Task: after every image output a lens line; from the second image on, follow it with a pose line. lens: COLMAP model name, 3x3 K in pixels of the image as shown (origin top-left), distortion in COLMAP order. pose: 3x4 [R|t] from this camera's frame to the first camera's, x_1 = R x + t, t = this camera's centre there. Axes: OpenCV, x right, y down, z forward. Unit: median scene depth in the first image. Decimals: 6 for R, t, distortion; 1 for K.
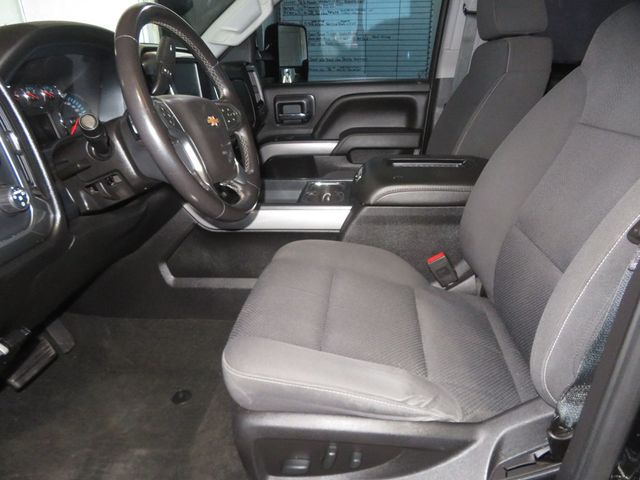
lens RADIAL K [[459.7, 0, 320.0], [0, 459.7, 240.0], [0, 0, 1]] dist [-0.033793, 0.024872]
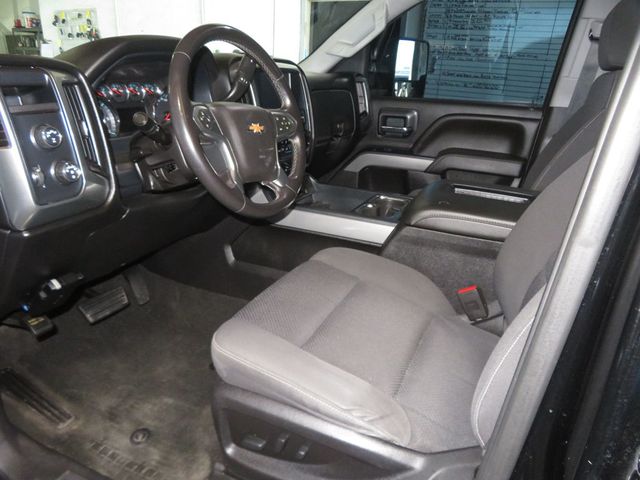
lens RADIAL K [[459.7, 0, 320.0], [0, 459.7, 240.0], [0, 0, 1]] dist [-0.033793, 0.024872]
pose [[0.944242, 0.175549, -0.278549, 0.180336], [-0.178924, 0.983771, 0.013471, -0.019139], [0.276393, 0.037119, 0.960328, -0.025361]]
